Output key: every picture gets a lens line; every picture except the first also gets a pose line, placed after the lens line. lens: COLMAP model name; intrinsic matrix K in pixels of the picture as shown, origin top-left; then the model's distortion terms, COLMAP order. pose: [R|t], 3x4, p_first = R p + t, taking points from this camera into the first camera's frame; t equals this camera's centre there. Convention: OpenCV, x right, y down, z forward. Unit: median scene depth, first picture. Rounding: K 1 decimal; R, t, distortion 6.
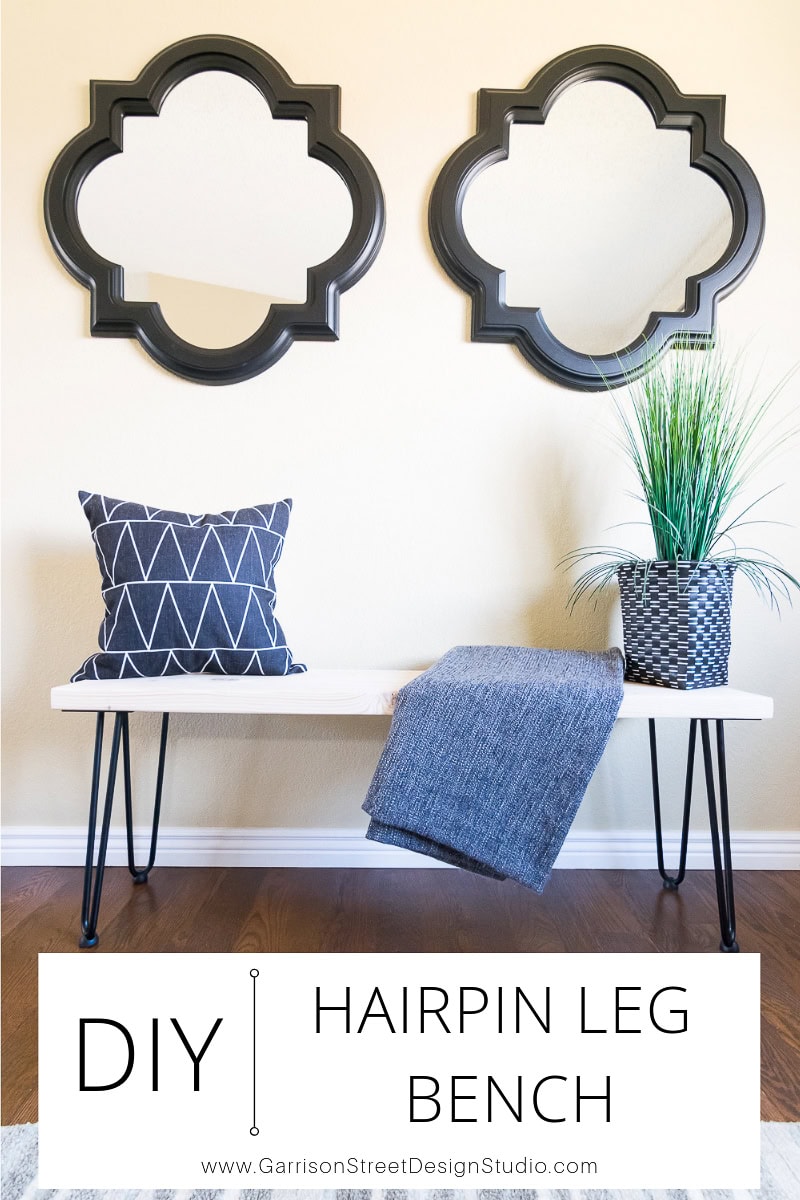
lens RADIAL K [[583.9, 0, 400.0], [0, 583.9, 600.0], [0, 0, 1]] dist [0.001394, 0.001033]
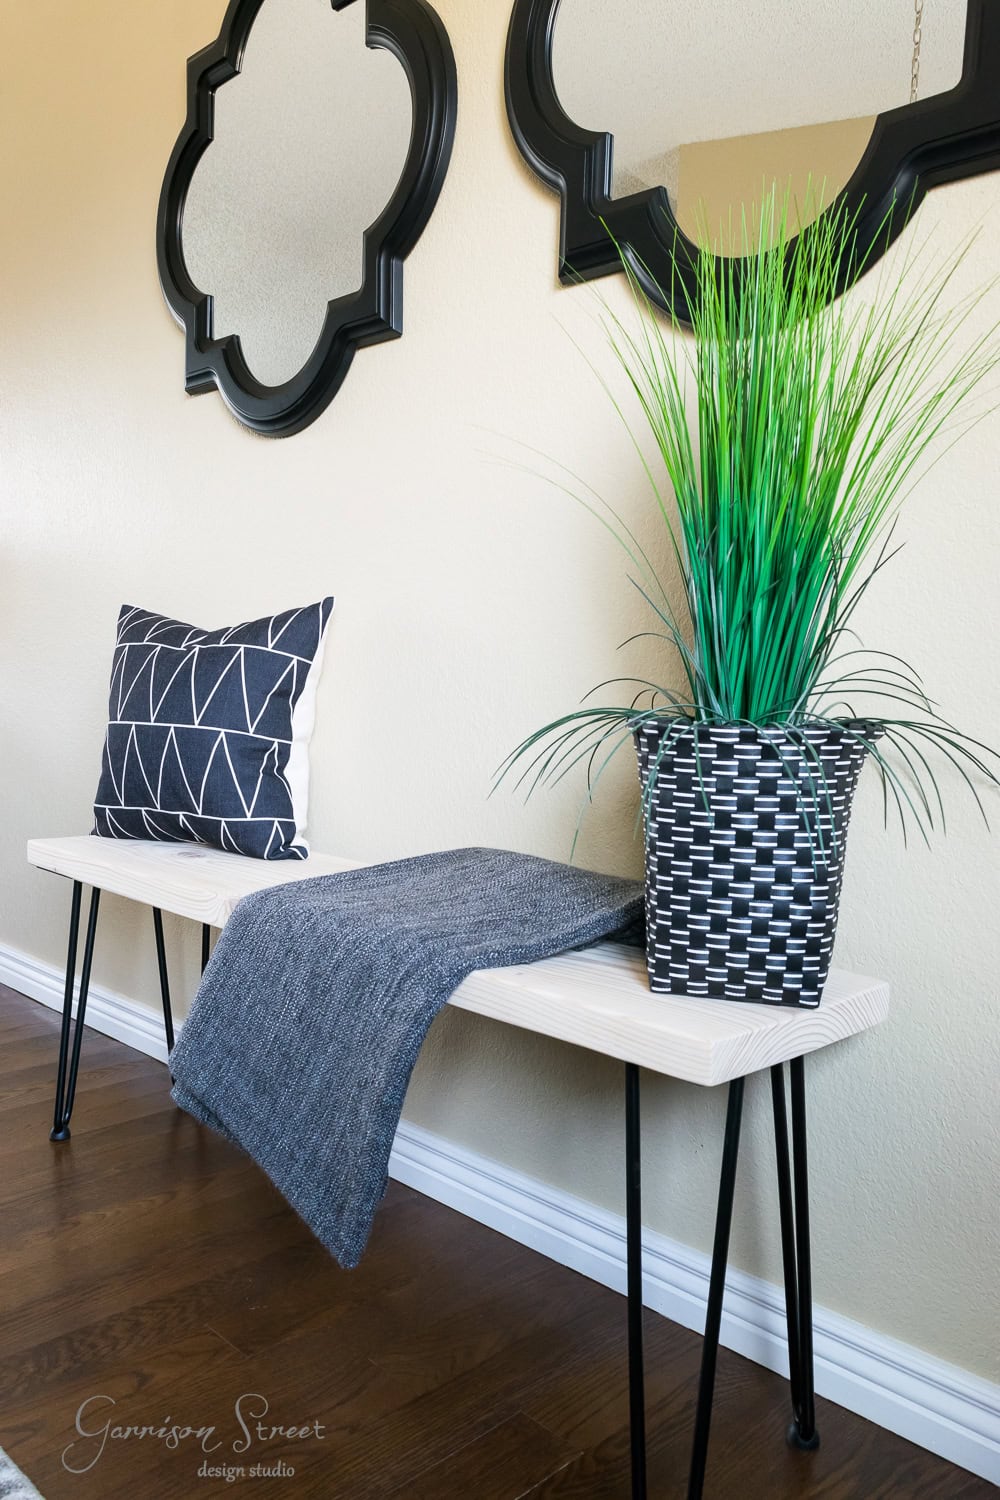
lens RADIAL K [[1166.0, 0, 494.1], [0, 1166.0, 744.8], [0, 0, 1]] dist [0.018888, -0.004968]
pose [[0.693922, 0.052170, -0.718157, 0.957985], [-0.028083, 0.998574, 0.045405, -0.076928], [0.719502, -0.011339, 0.694398, 0.224788]]
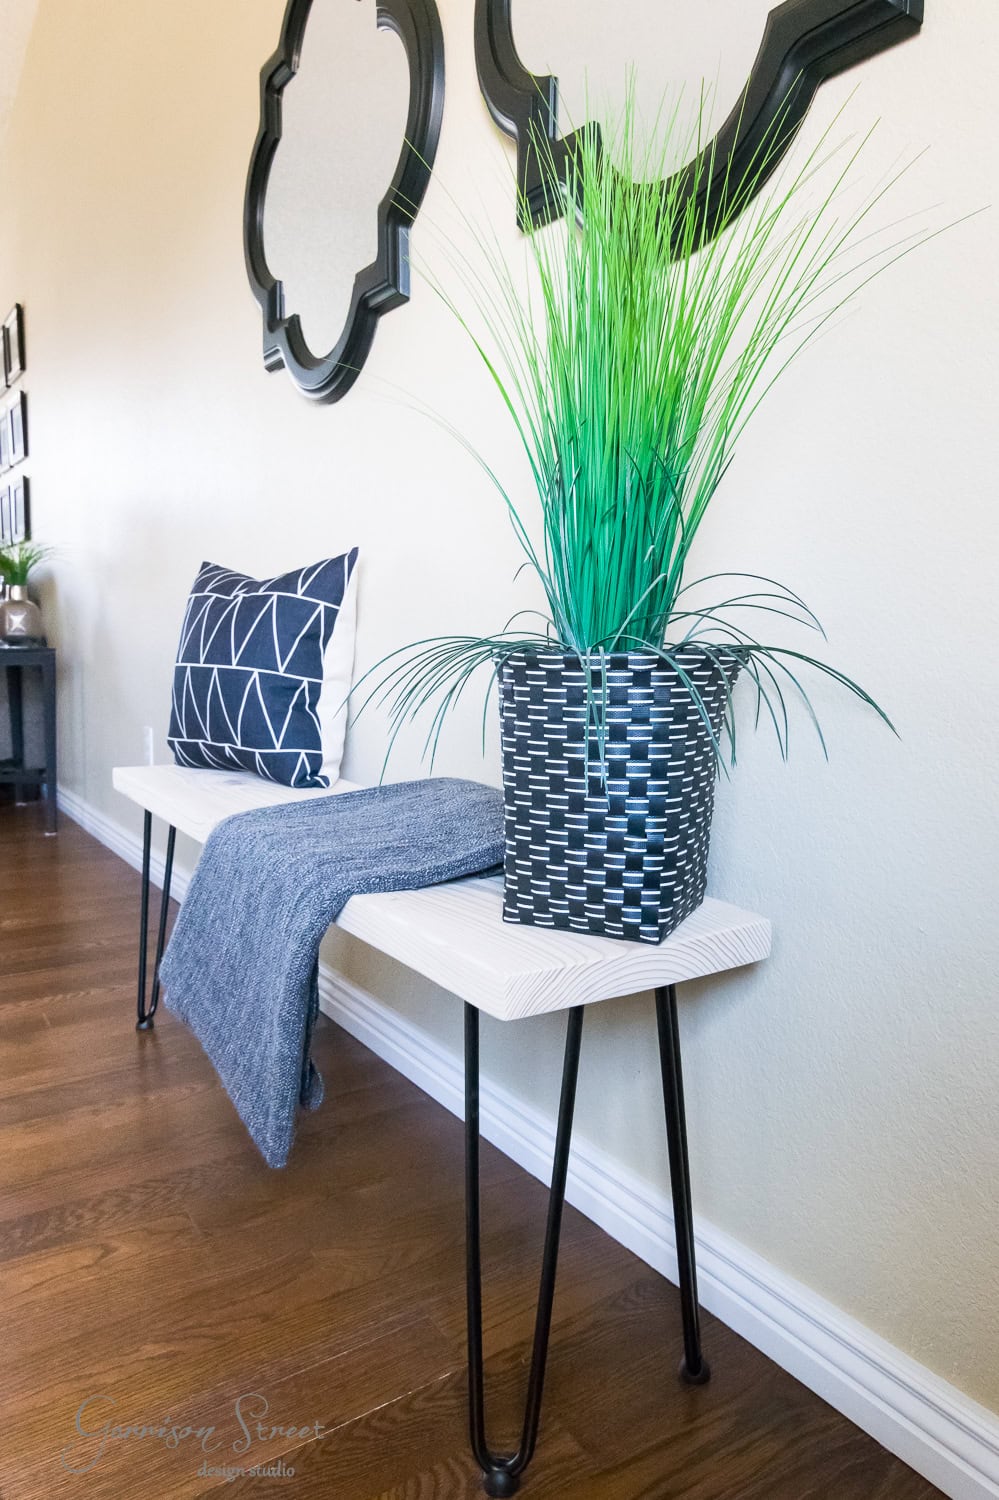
lens RADIAL K [[1017.8, 0, 534.6], [0, 1017.8, 714.3], [0, 0, 1]] dist [0.004488, 0.002776]
pose [[0.559169, 0.066263, -0.826401, 1.048813], [-0.014092, 0.997416, 0.070441, -0.064108], [0.828934, -0.027743, 0.558659, 0.505274]]
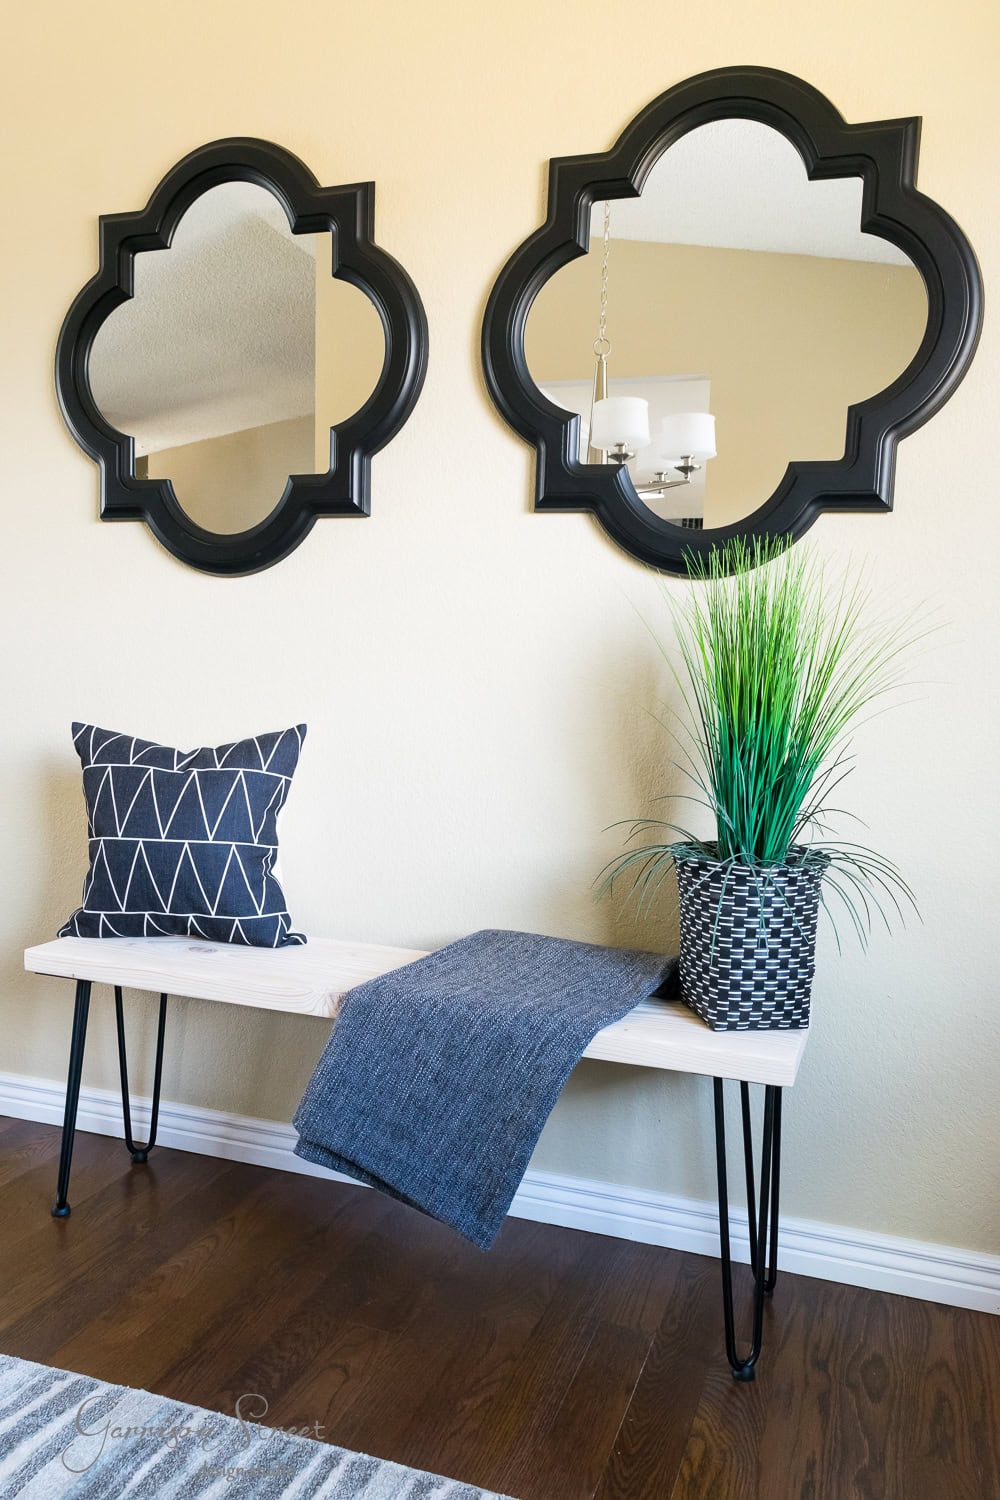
lens RADIAL K [[1175.7, 0, 492.9], [0, 1175.7, 744.9], [0, 0, 1]] dist [0.022931, 0.000895]
pose [[0.936288, 0.045201, -0.348312, 0.656427], [-0.023332, 0.997498, 0.066729, -0.276015], [0.350457, -0.054351, 0.935001, -0.446425]]
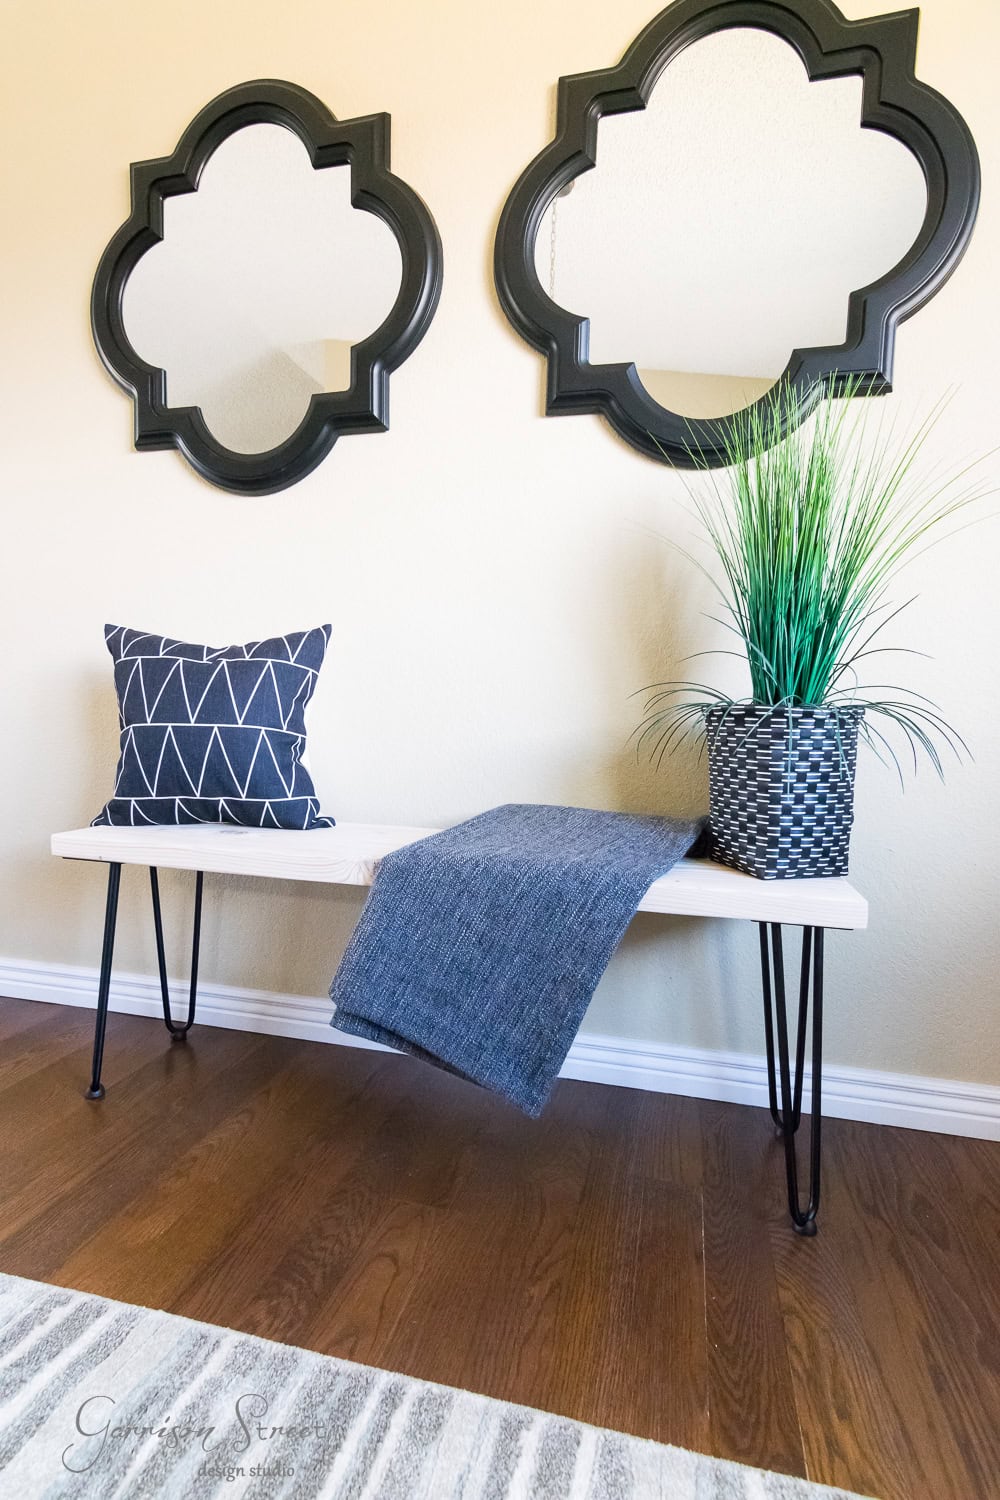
lens RADIAL K [[729.8, 0, 500.0], [0, 729.8, 750.0], [0, 0, 1]] dist [0.001394, 0.001033]
pose [[0.964696, 0.023636, -0.262303, 0.362317], [-0.011346, 0.998770, 0.048270, -0.046413], [0.263121, -0.043590, 0.963778, 0.022948]]
